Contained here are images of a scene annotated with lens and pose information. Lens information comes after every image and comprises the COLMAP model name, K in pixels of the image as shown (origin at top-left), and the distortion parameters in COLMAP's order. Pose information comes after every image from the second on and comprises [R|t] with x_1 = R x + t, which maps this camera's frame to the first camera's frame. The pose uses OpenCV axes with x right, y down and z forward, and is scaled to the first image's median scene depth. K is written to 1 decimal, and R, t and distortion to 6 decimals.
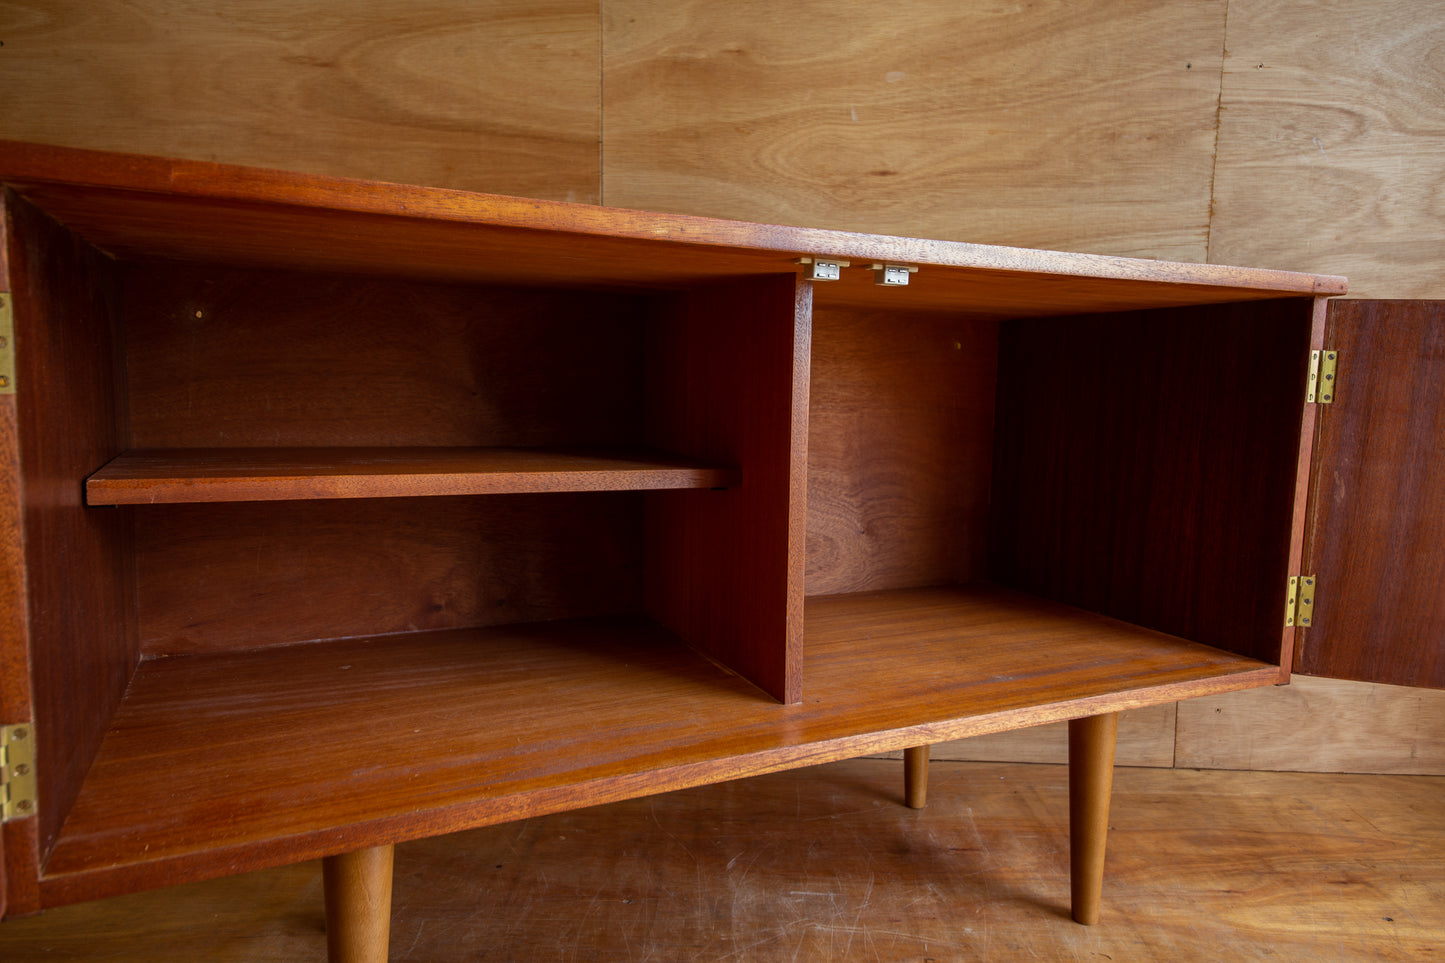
lens RADIAL K [[927.9, 0, 723.1], [0, 927.9, 485.8], [0, 0, 1]] dist [0.066024, -0.041180]
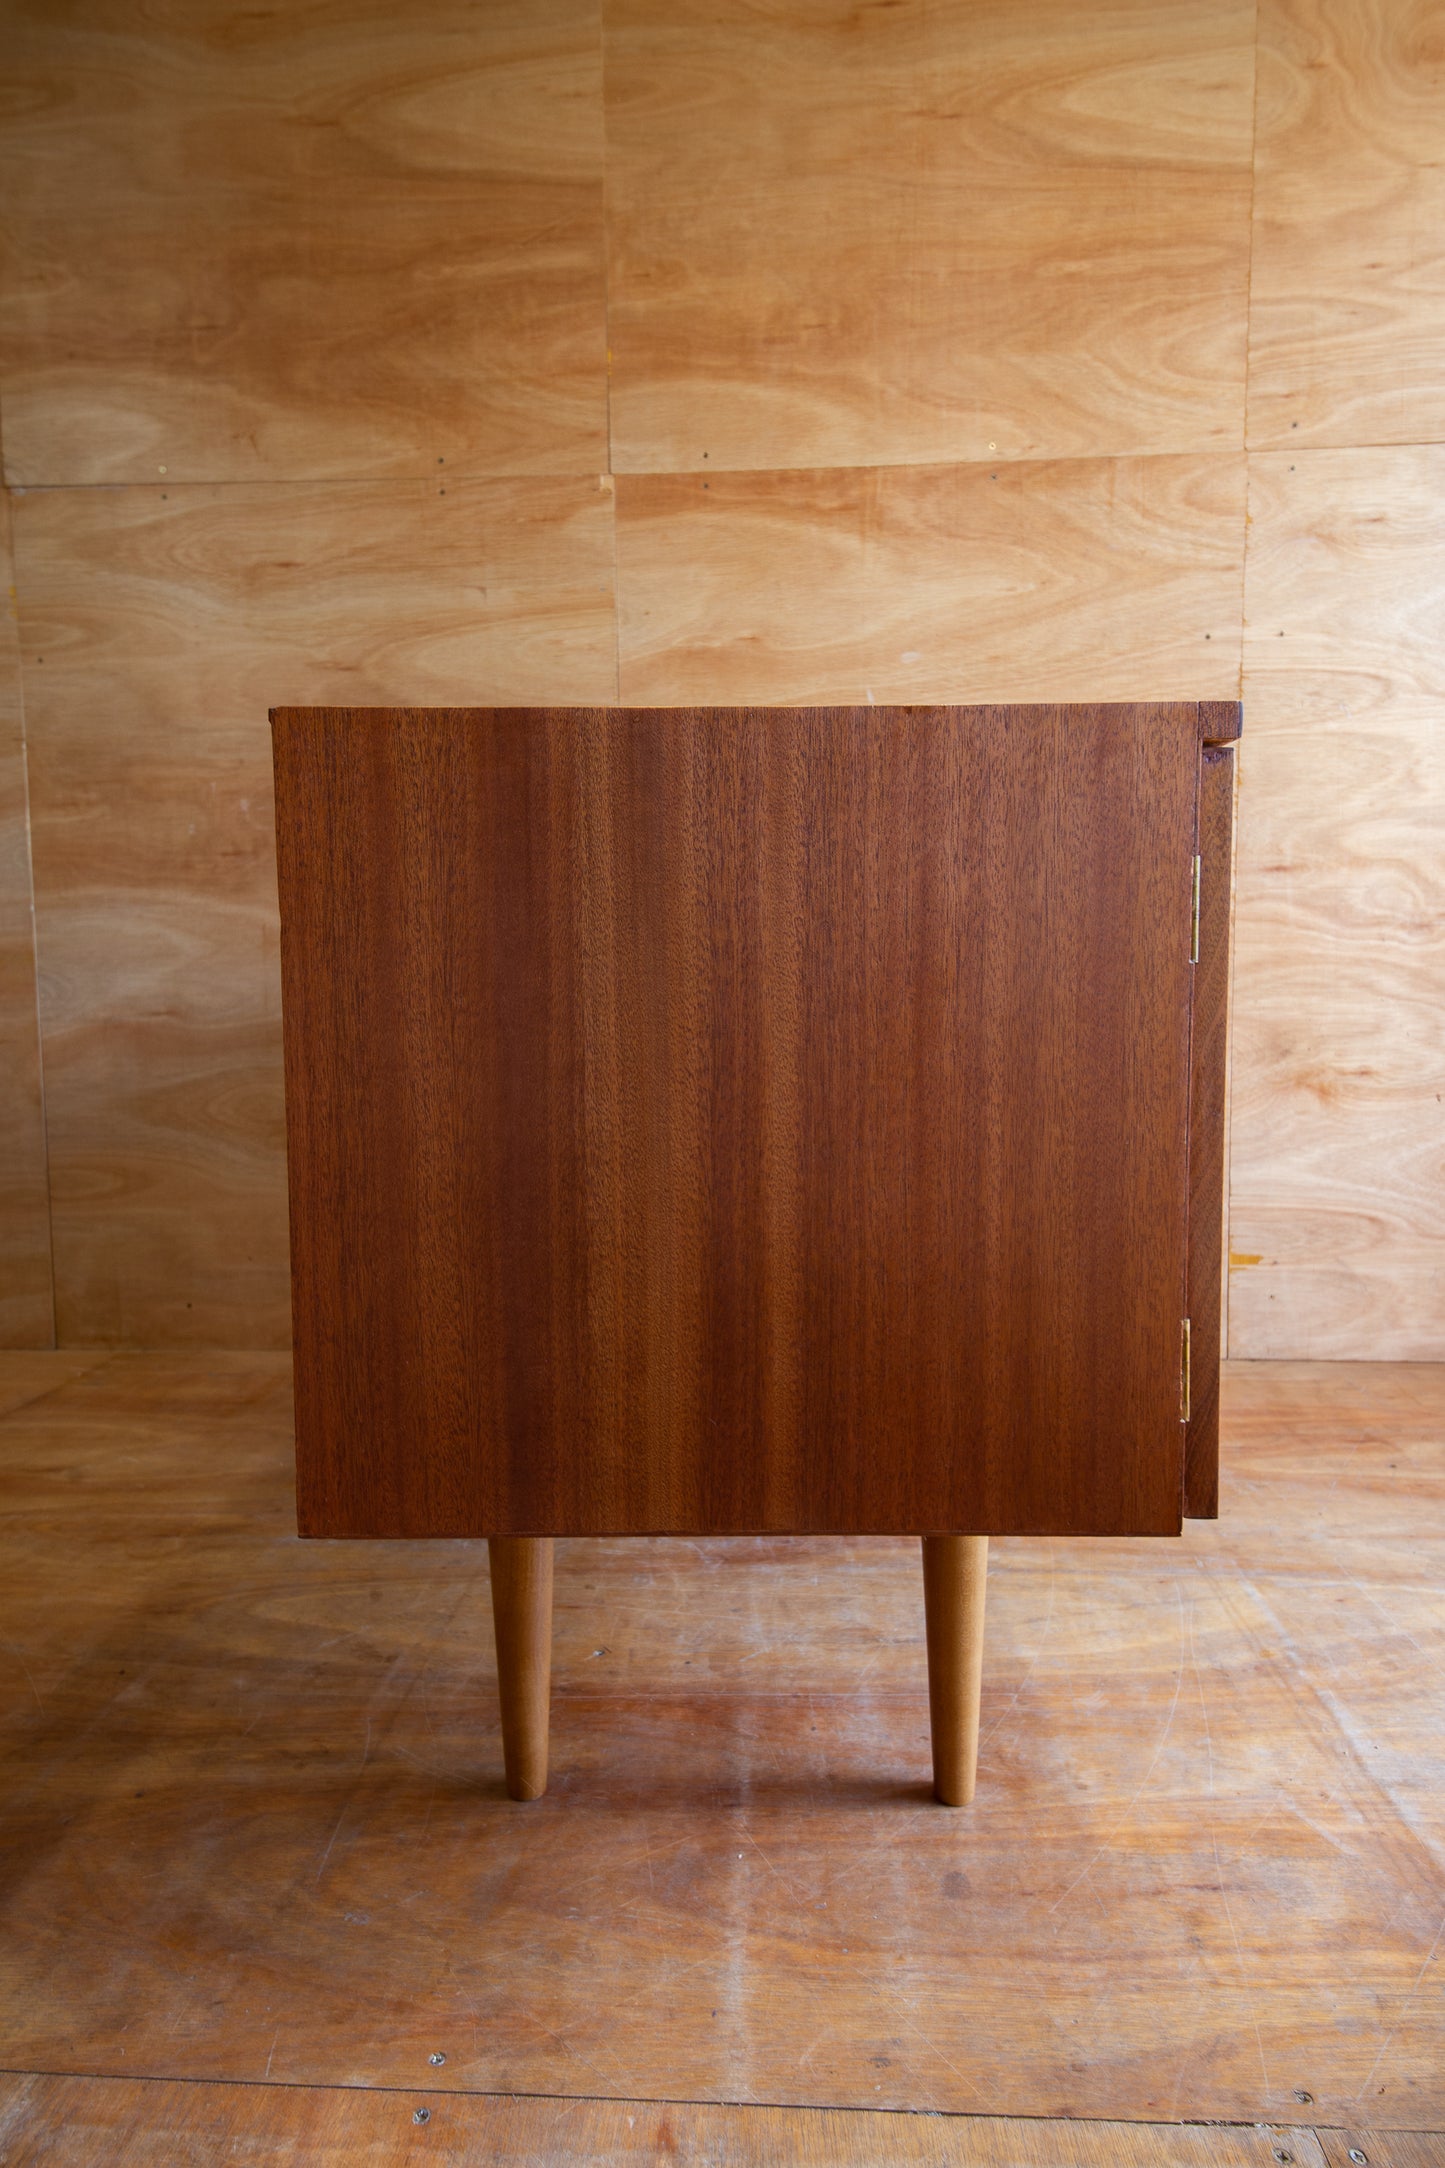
lens RADIAL K [[1244.3, 0, 725.9], [0, 1244.3, 1085.3], [0, 0, 1]] dist [0.052746, -0.037070]
pose [[0.998624, -0.022576, -0.047327, 0.040408], [0.021194, 0.999340, -0.029502, 0.052906], [0.047962, 0.028458, 0.998444, -0.321680]]
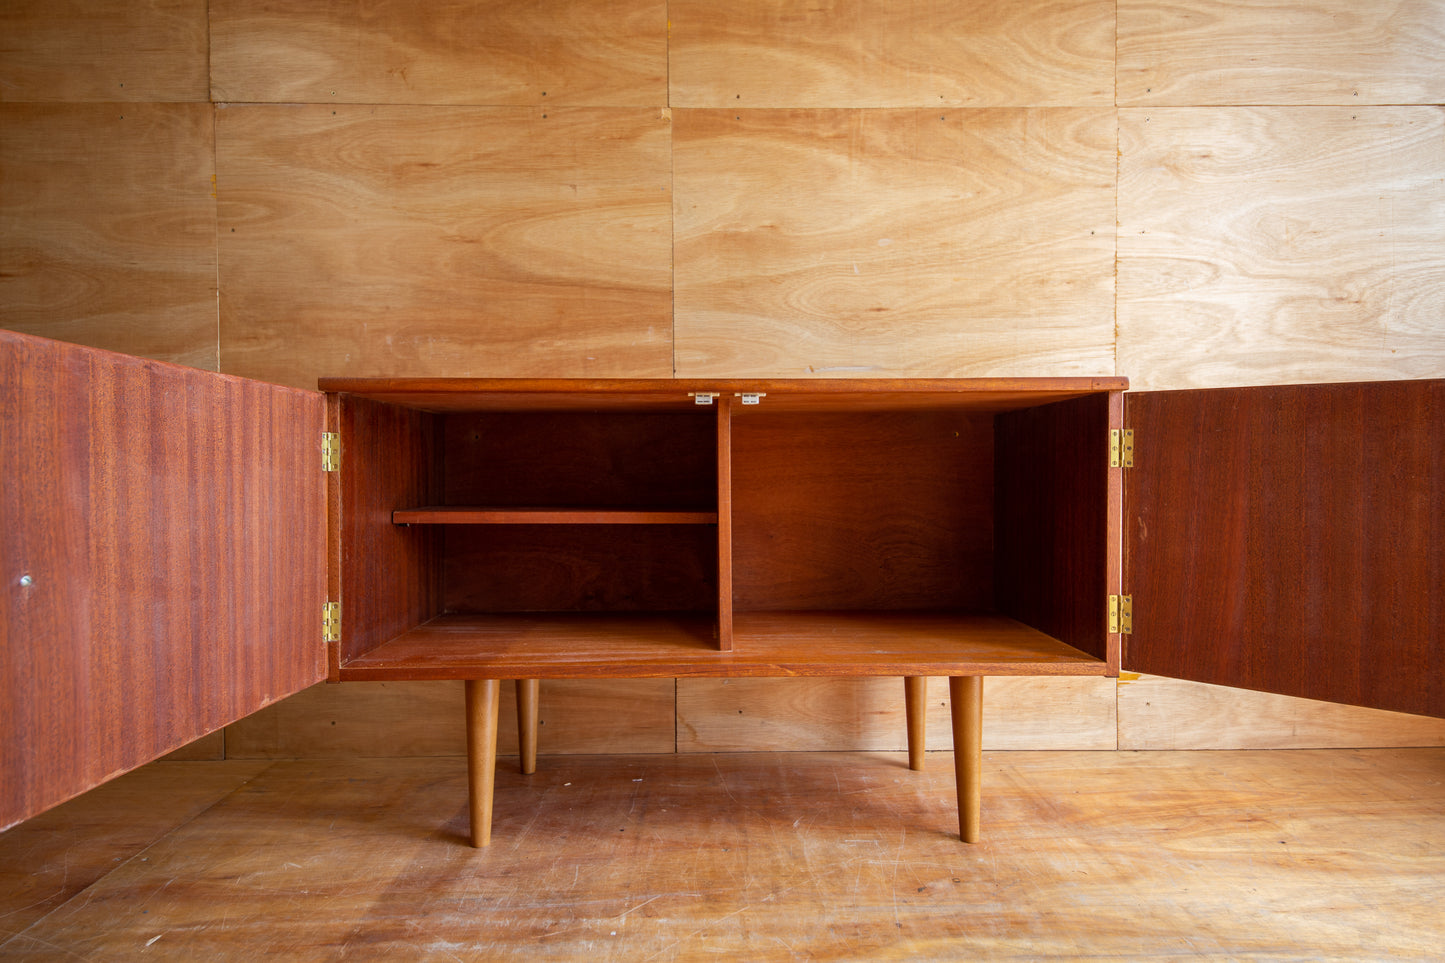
lens RADIAL K [[806.2, 0, 722.9], [0, 806.2, 485.7], [0, 0, 1]] dist [0.052791, -0.041946]
pose [[0.999361, -0.023241, 0.027160, -0.096285], [0.025588, 0.995654, -0.089543, 0.023503], [-0.024961, 0.090180, 0.995613, -0.153853]]
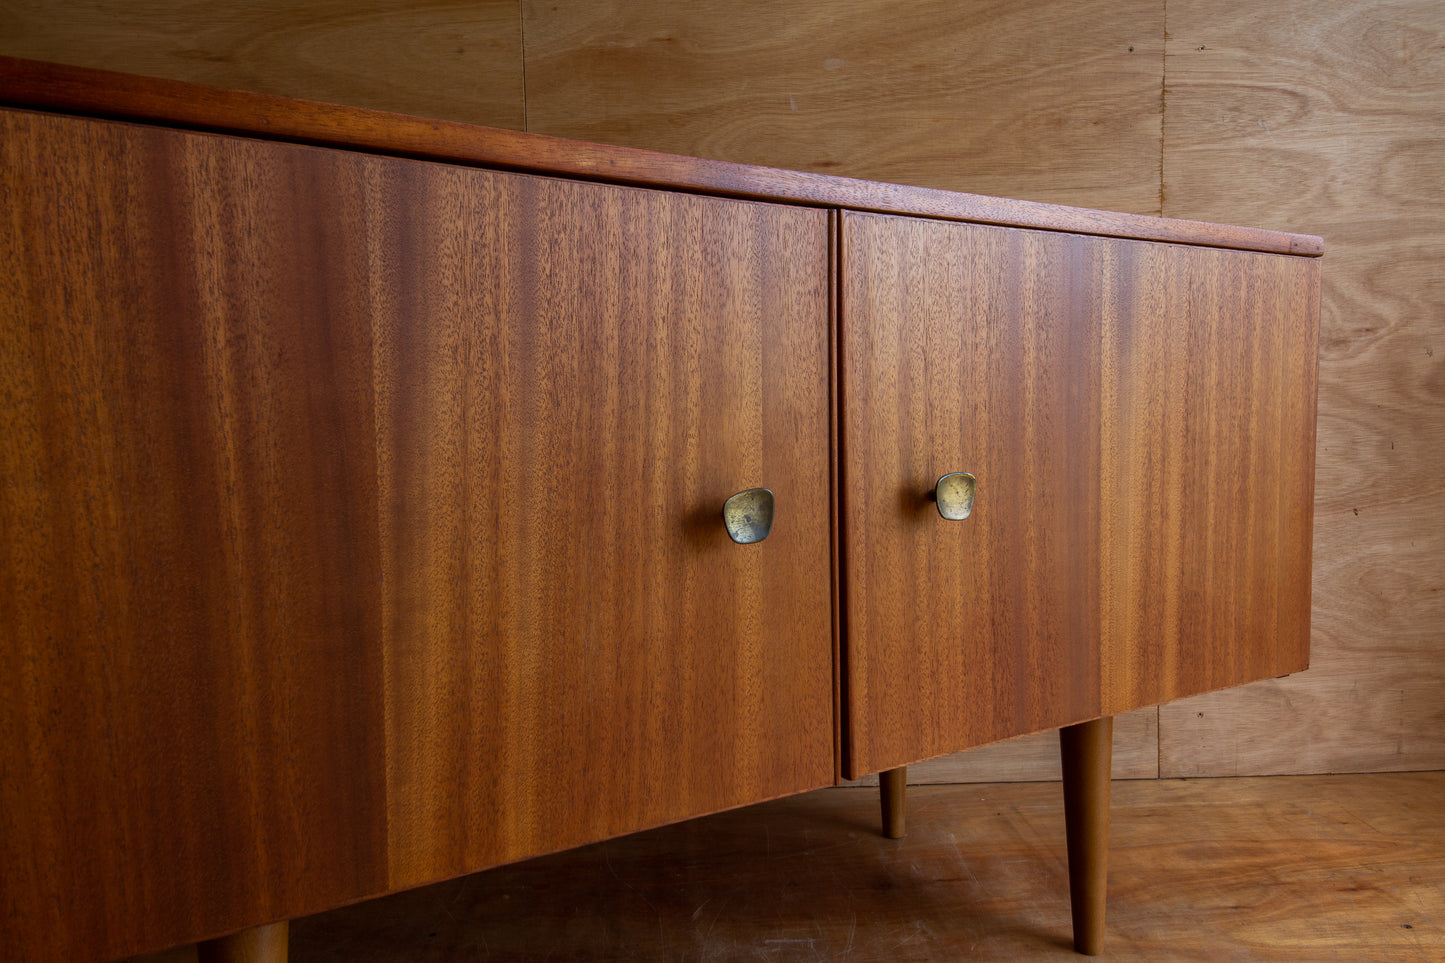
lens RADIAL K [[927.9, 0, 723.1], [0, 927.9, 485.8], [0, 0, 1]] dist [0.066024, -0.041180]
pose [[0.997535, -0.039979, 0.057659, -0.001786], [0.042517, 0.998149, -0.043484, 0.030172], [-0.055814, 0.045828, 0.997389, 0.071497]]
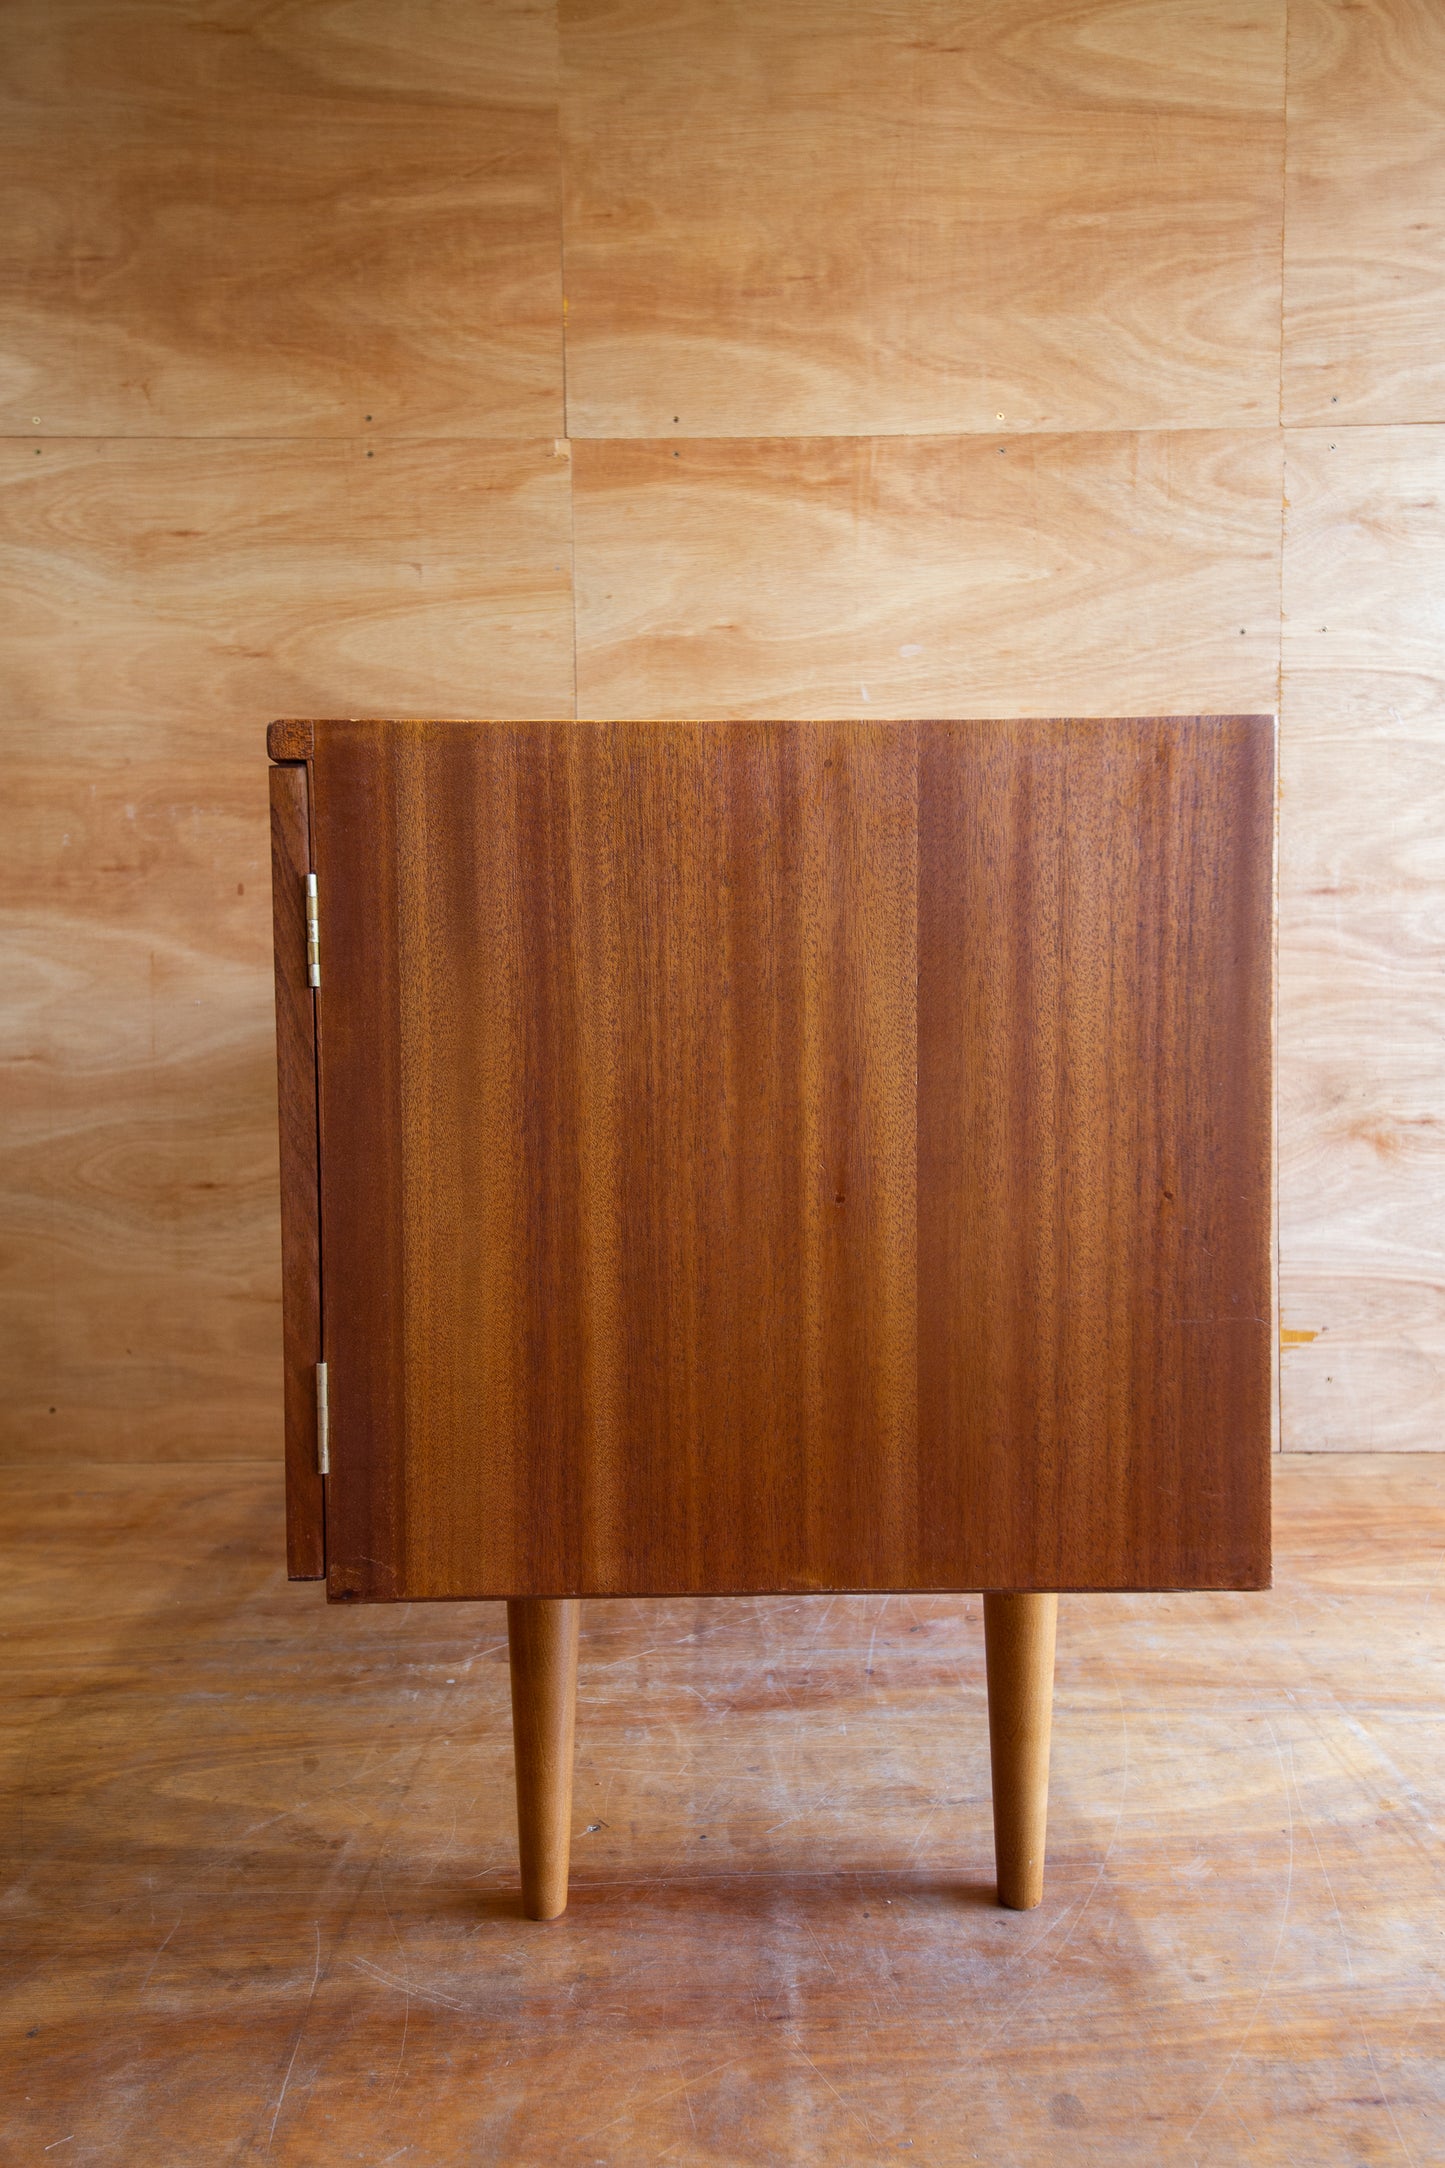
lens RADIAL K [[1418.7, 0, 726.3], [0, 1418.7, 1084.5], [0, 0, 1]] dist [0.066807, -0.041968]
pose [[0.999567, -0.028093, 0.008778, -0.011033], [0.028644, 0.997084, -0.070726, 0.056398], [-0.006766, 0.070946, 0.997457, -0.296479]]
